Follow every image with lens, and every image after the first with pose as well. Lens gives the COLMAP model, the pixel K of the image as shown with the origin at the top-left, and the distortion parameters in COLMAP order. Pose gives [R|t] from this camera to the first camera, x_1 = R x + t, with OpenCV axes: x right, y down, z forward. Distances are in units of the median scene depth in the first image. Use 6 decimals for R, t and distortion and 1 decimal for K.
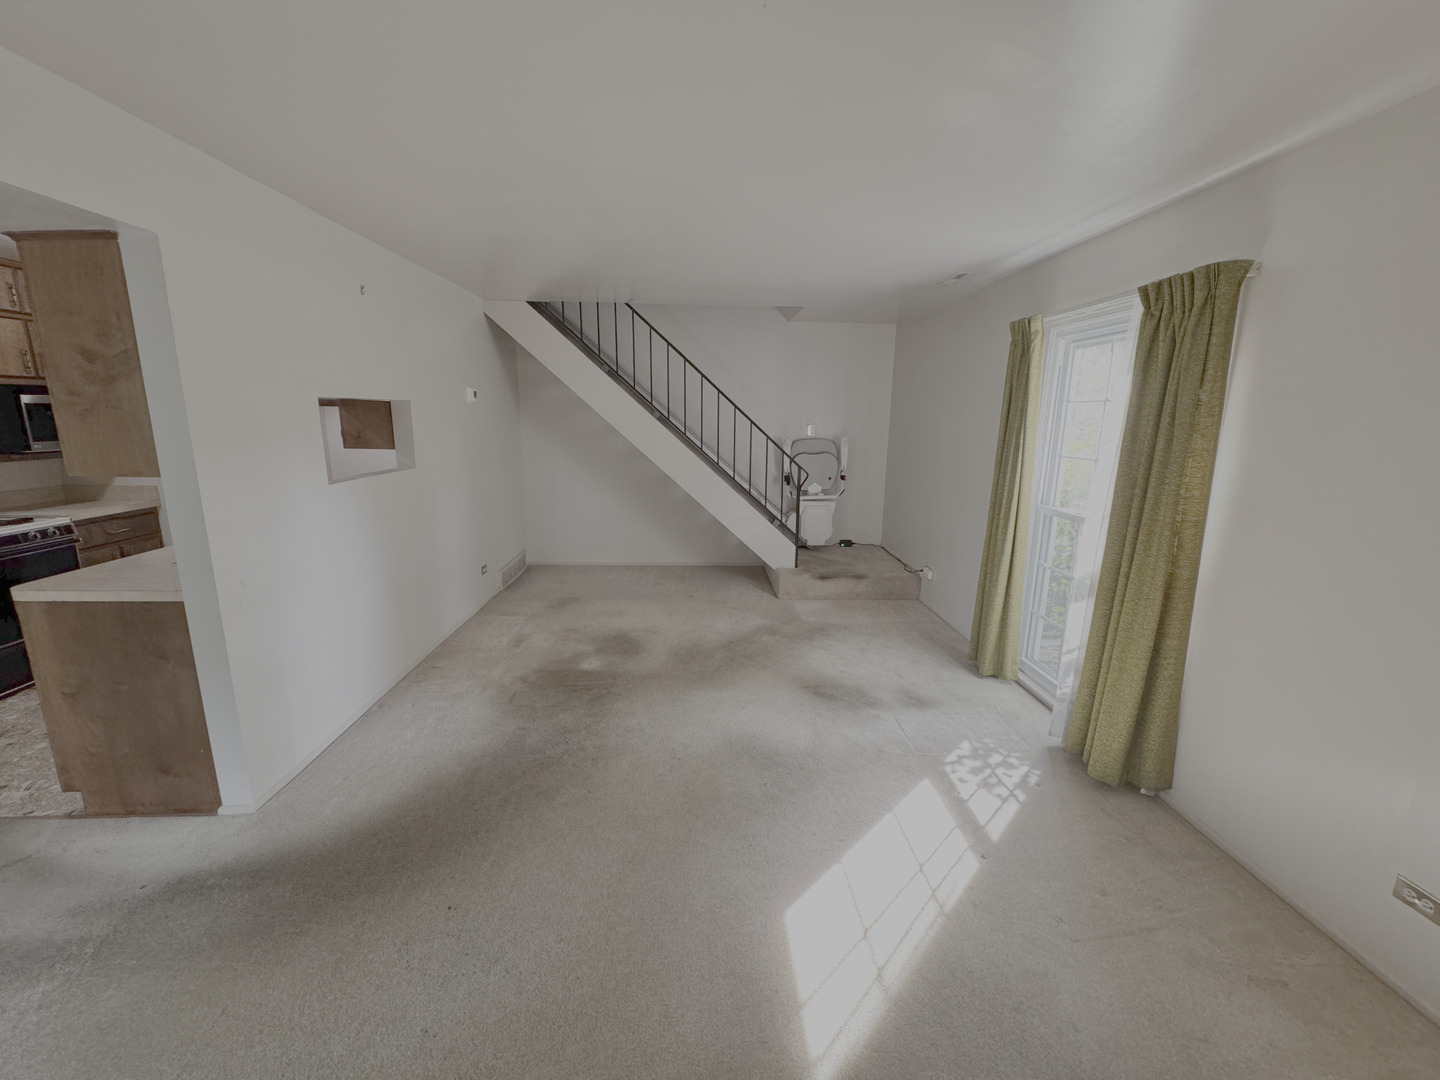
lens RADIAL K [[590.6, 0, 716.3], [0, 590.6, 540.2], [0, 0, 1]] dist [-0.003458, 0.000695]
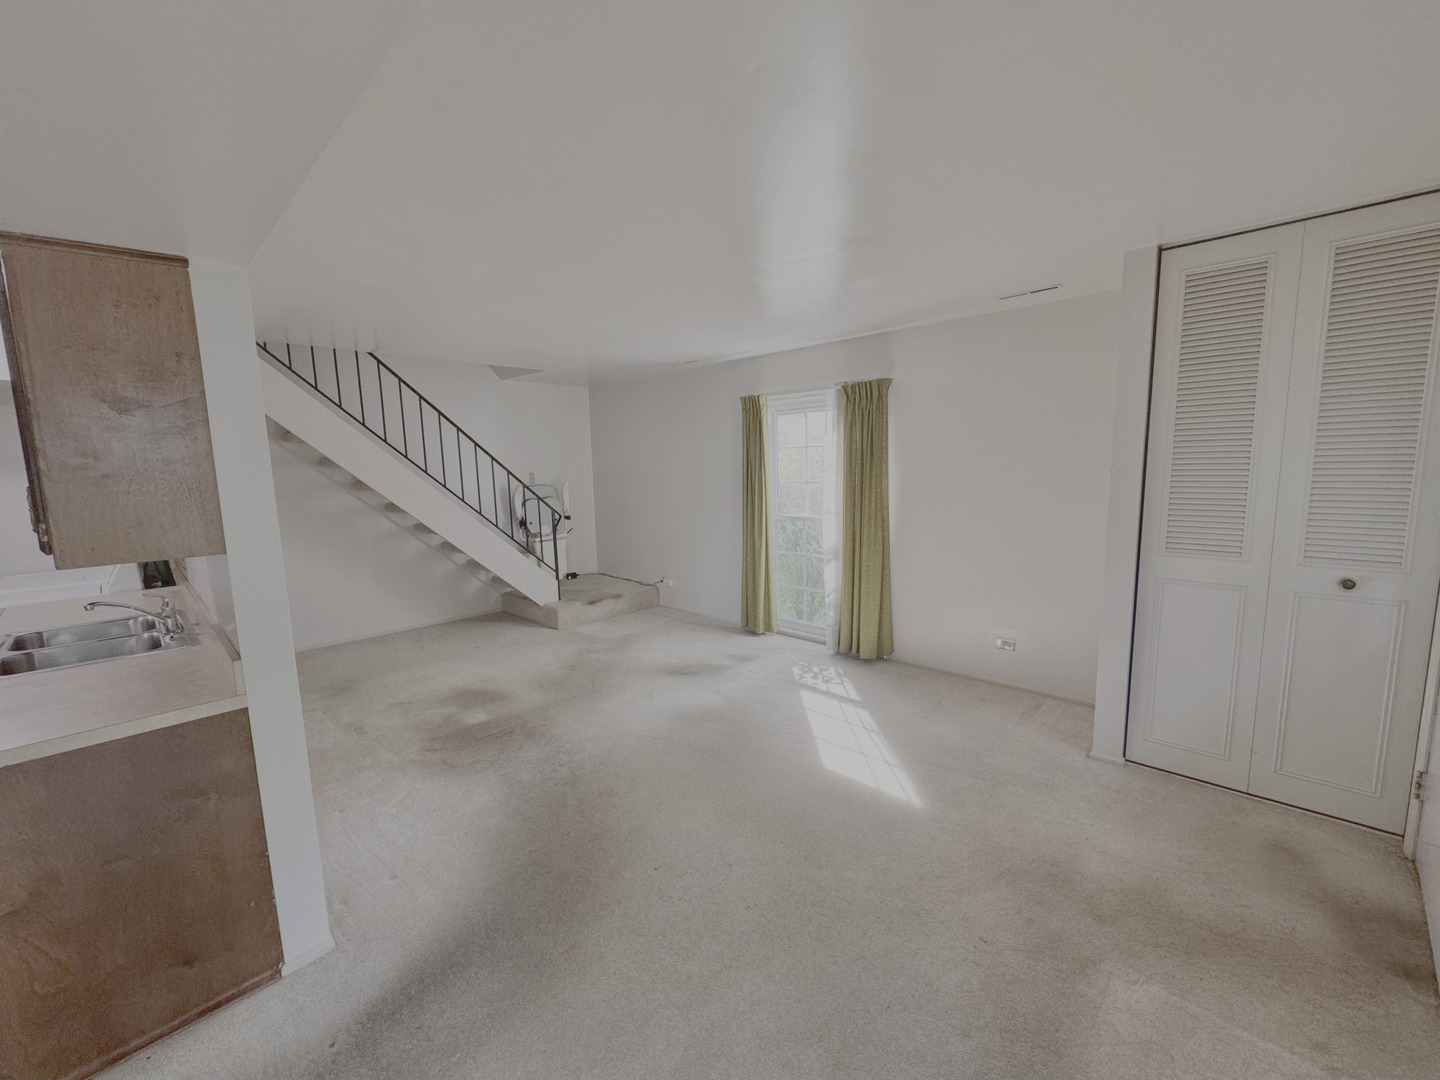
lens RADIAL K [[590.6, 0, 716.3], [0, 590.6, 540.2], [0, 0, 1]] dist [-0.003458, 0.000695]
pose [[0.725778, -0.120319, 0.677325, -0.588382], [0.175558, 0.984380, -0.013253, 0.002466], [-0.665151, 0.128529, 0.735564, -0.026918]]
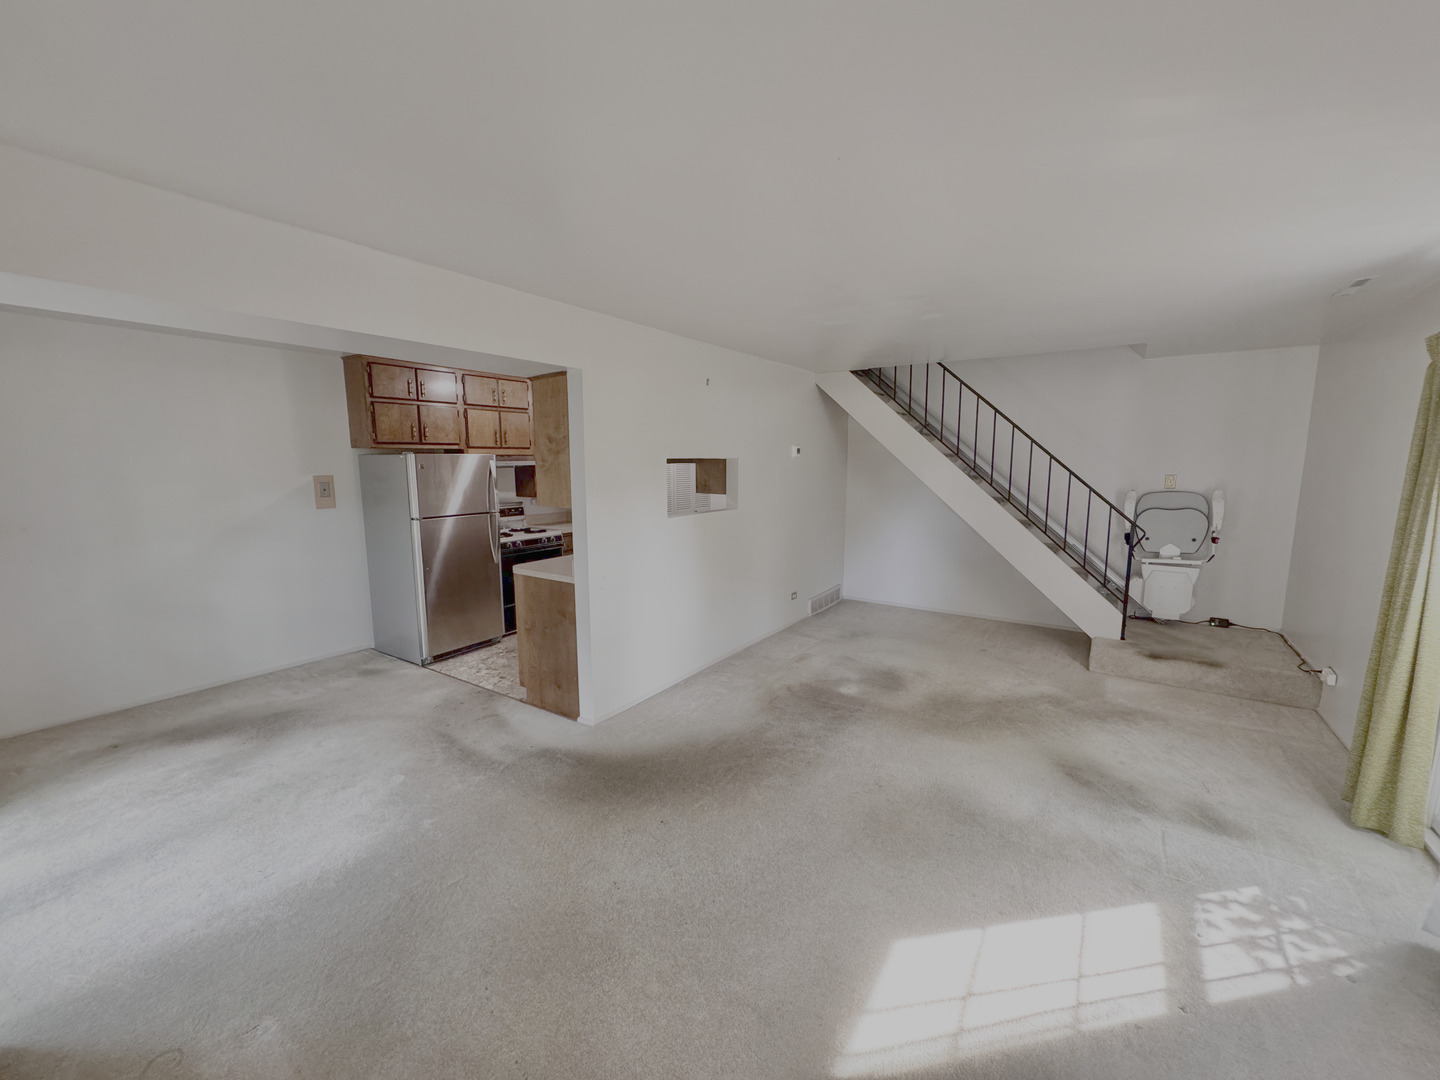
lens RADIAL K [[572.0, 0, 717.9], [0, 572.0, 540.7], [0, 0, 1]] dist [-0.001290, 0.000128]
pose [[0.803272, 0.068420, -0.591670, 0.220748], [-0.111754, 0.993051, -0.036885, -0.000818], [0.585034, 0.095750, 0.805336, -0.040974]]
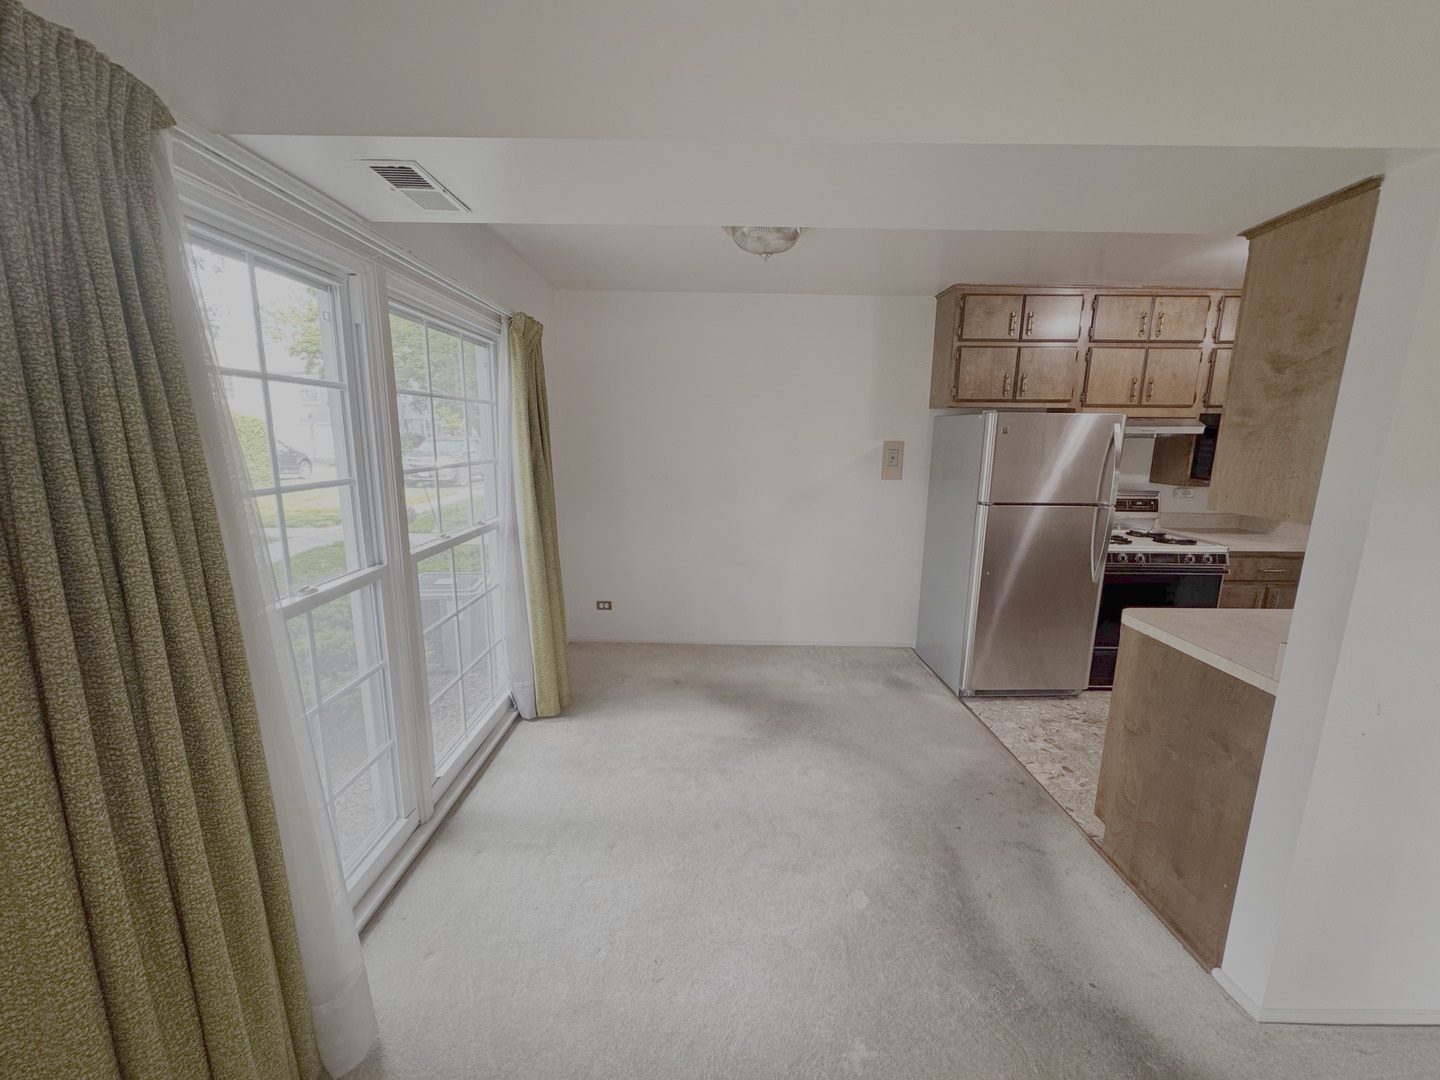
lens RADIAL K [[572.0, 0, 717.9], [0, 572.0, 540.7], [0, 0, 1]] dist [-0.001290, 0.000128]
pose [[-0.042945, 0.172098, -0.984143, -0.137101], [-0.219150, 0.959439, 0.177341, -0.032473], [0.974746, 0.223291, -0.003488, 0.183361]]
